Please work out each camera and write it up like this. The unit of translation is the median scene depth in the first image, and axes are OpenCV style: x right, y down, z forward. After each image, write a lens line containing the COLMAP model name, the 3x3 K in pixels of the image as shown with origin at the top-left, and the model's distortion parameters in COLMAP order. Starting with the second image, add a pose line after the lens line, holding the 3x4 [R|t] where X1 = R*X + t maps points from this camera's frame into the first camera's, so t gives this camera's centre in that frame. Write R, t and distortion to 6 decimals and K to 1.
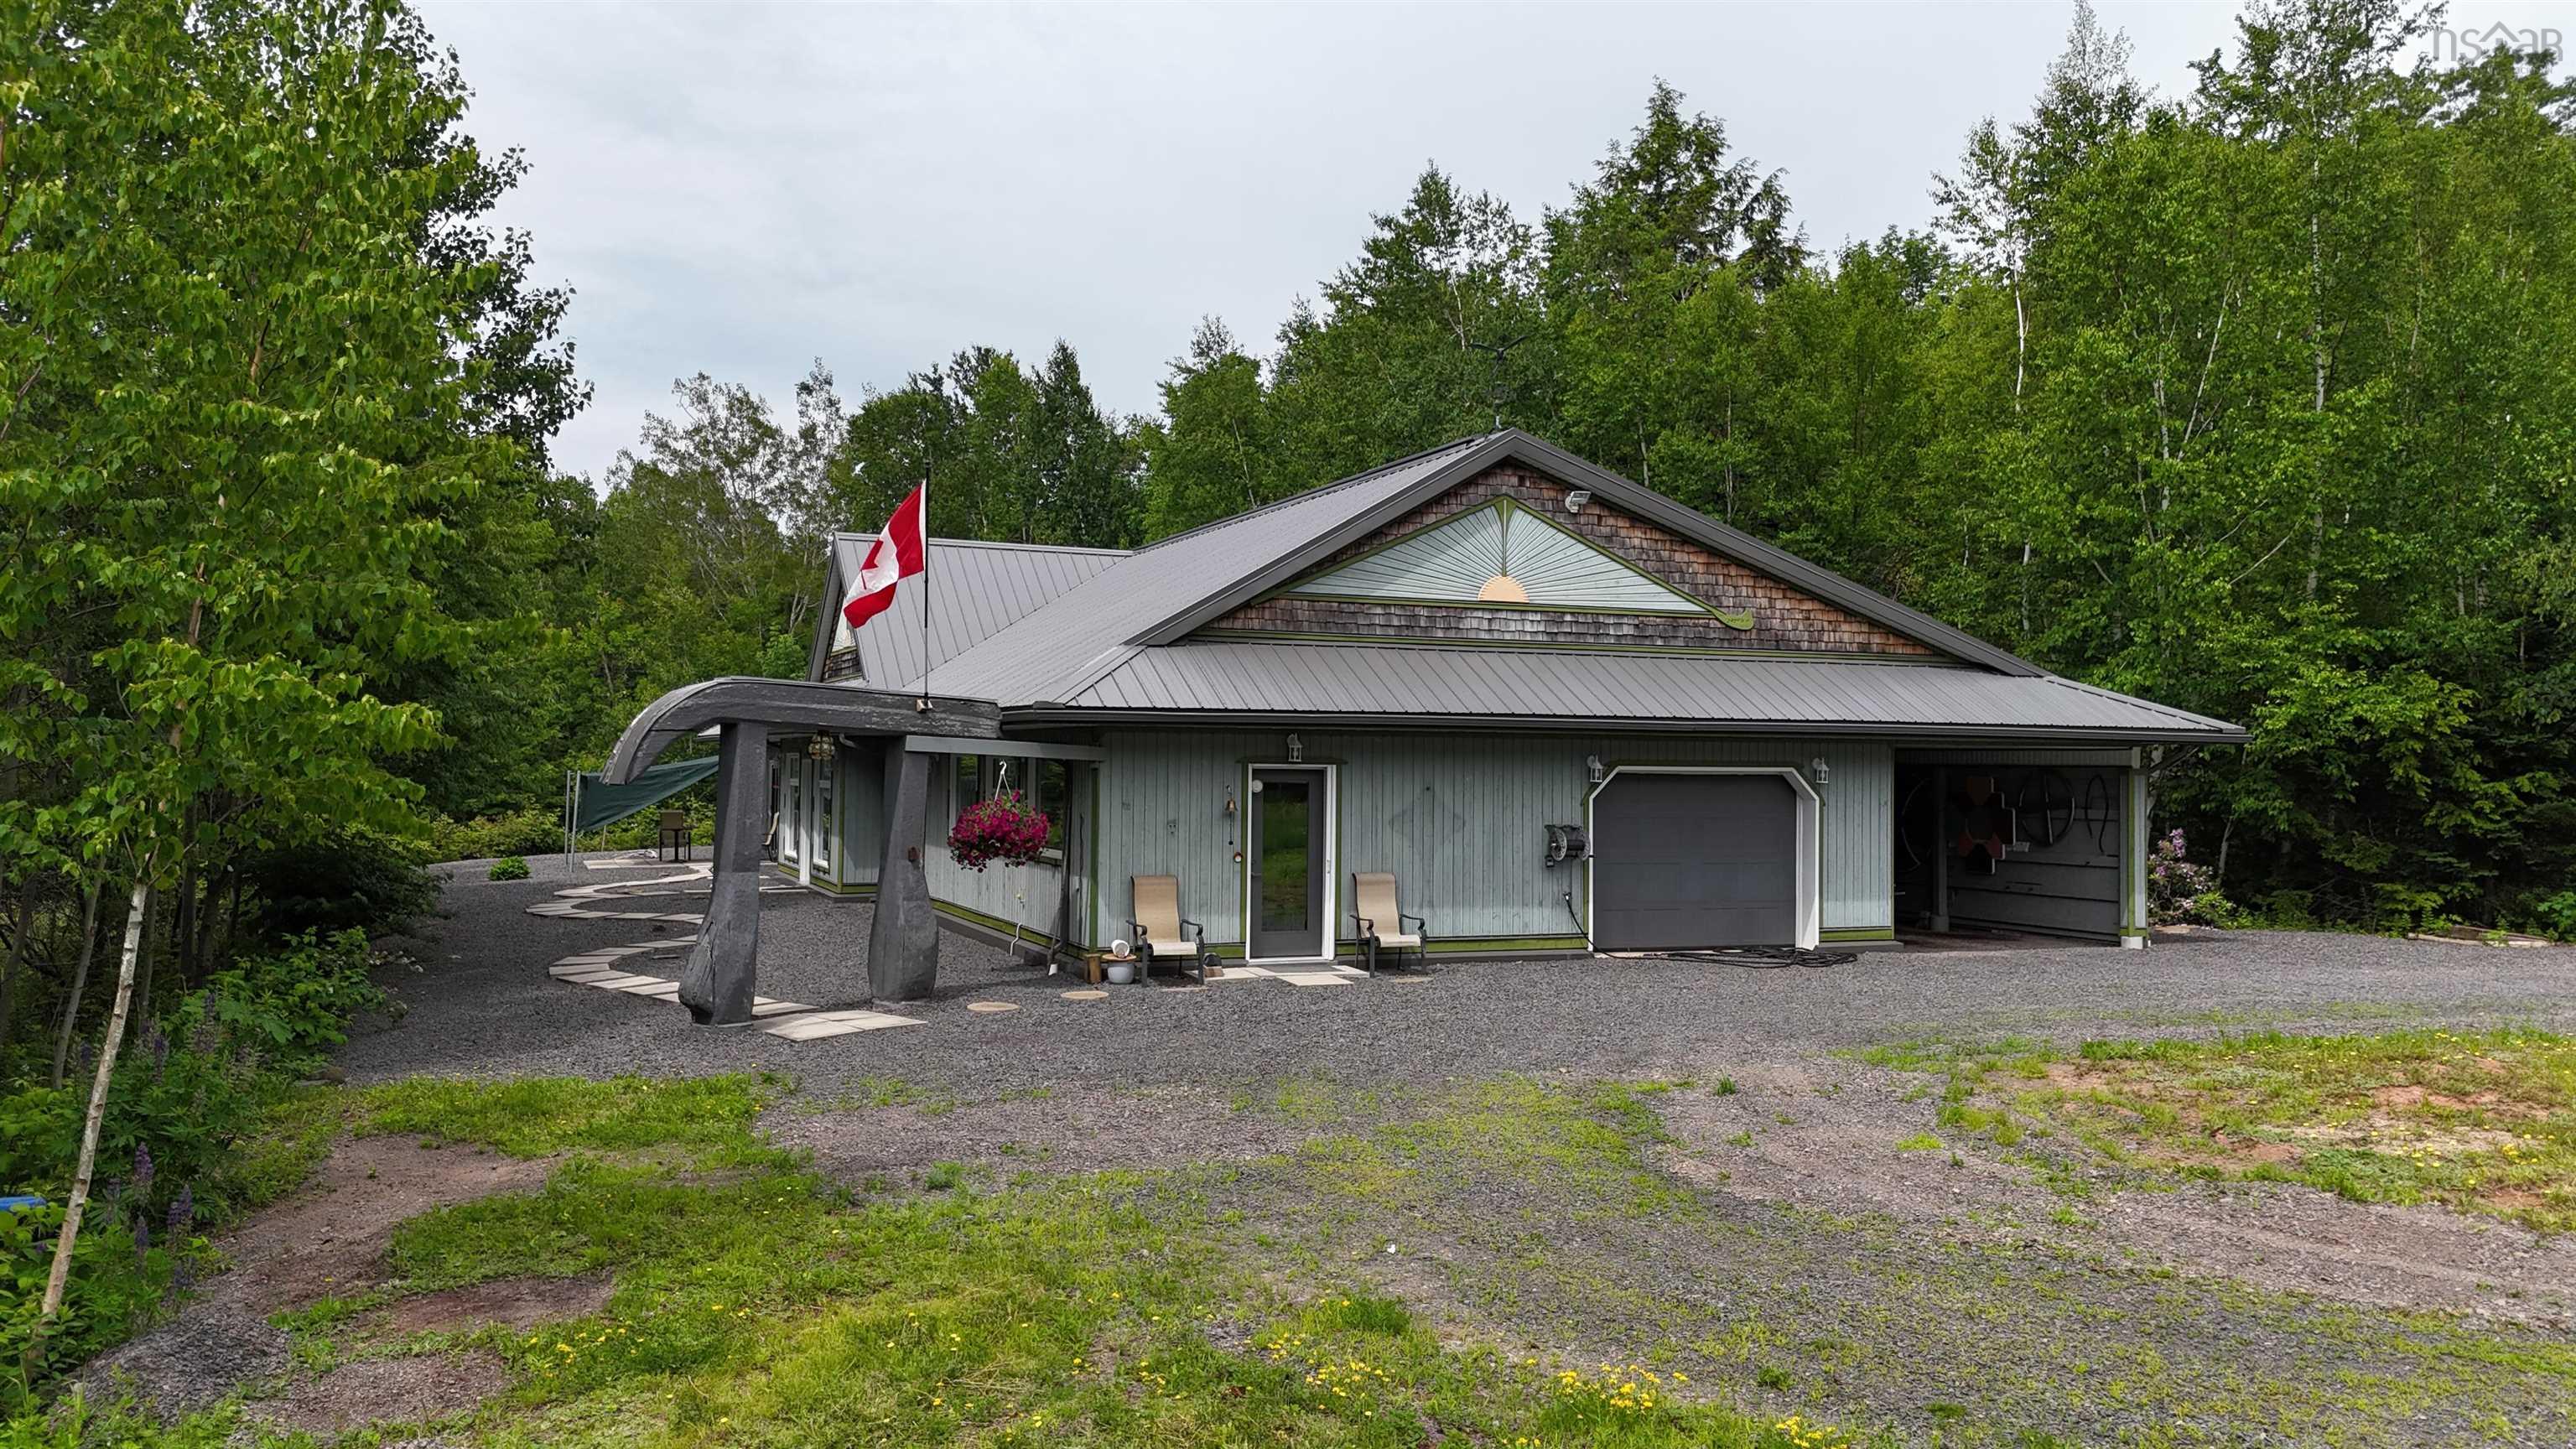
lens RADIAL K [[1648.1, 0, 1288.0], [0, 1648.1, 724.5], [0, 0, 1]] dist [0.107926, -0.120534]
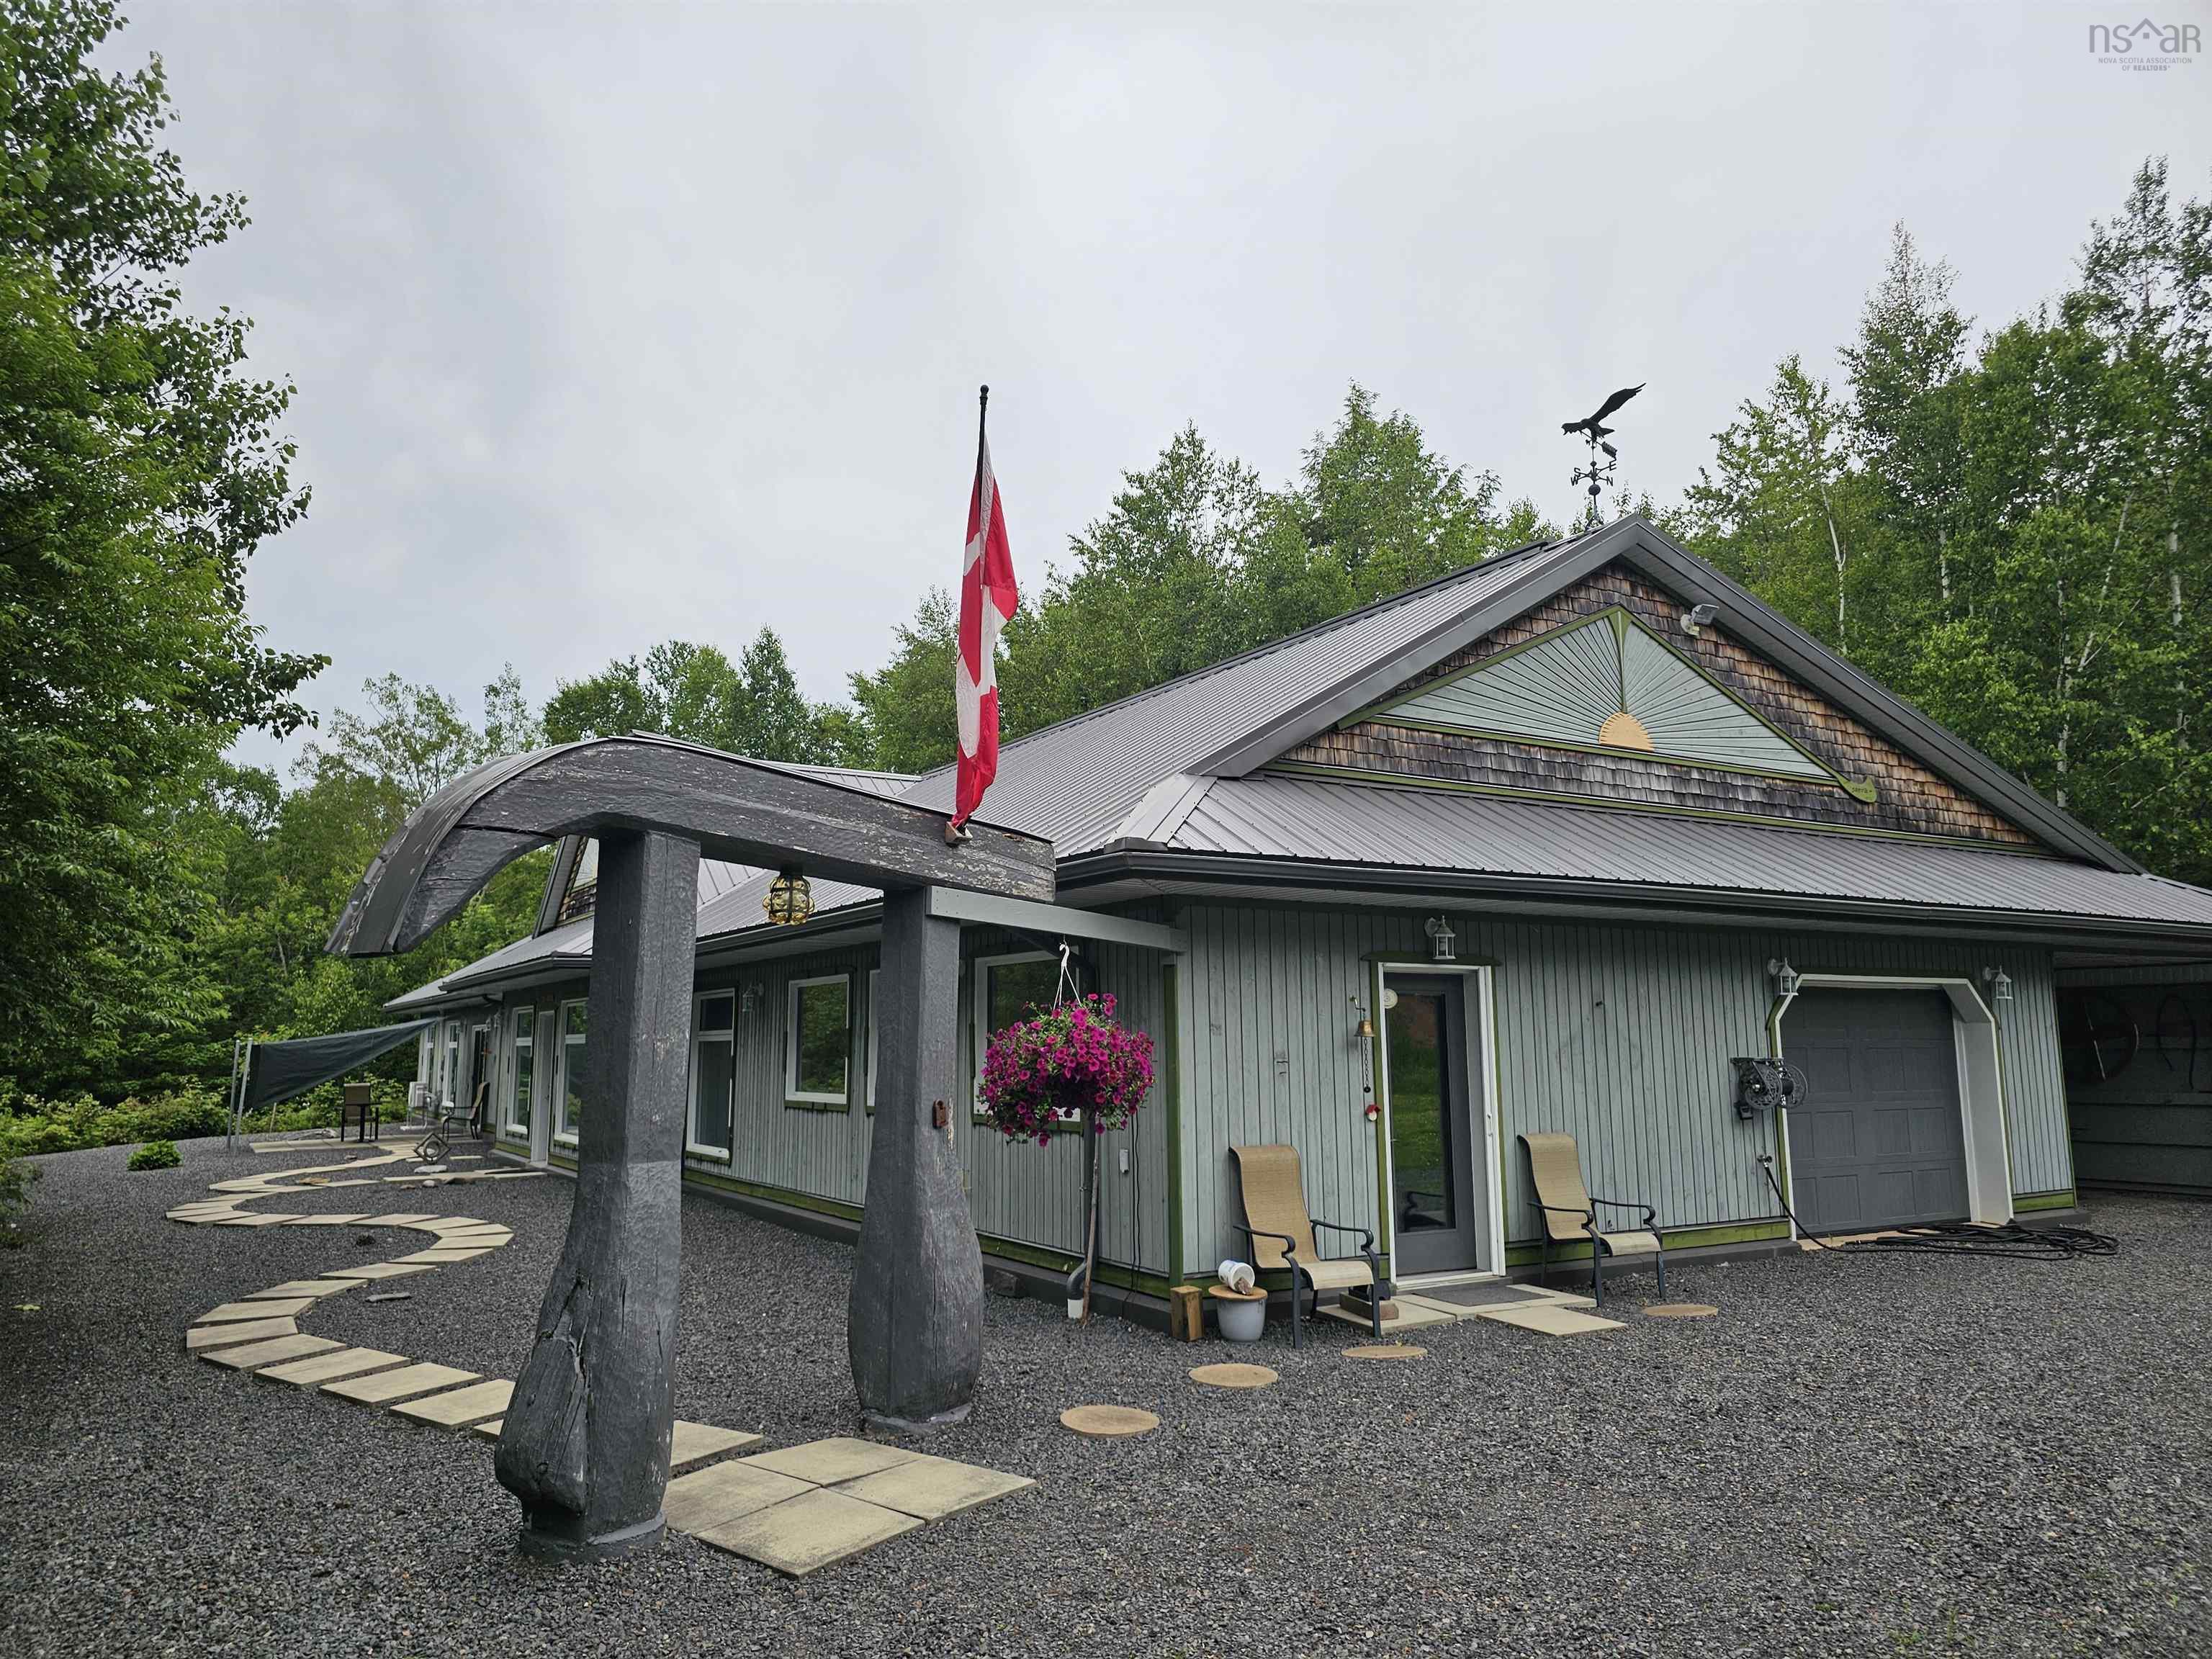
lens RADIAL K [[1439.6, 0, 1106.0], [0, 1439.6, 829.5], [0, 0, 1]] dist [0.096422, -0.104778]
pose [[0.992223, 0.001619, 0.124463, -0.163349], [0.013034, 0.993067, -0.116825, 0.030566], [-0.123789, 0.117538, 0.985323, 0.377426]]
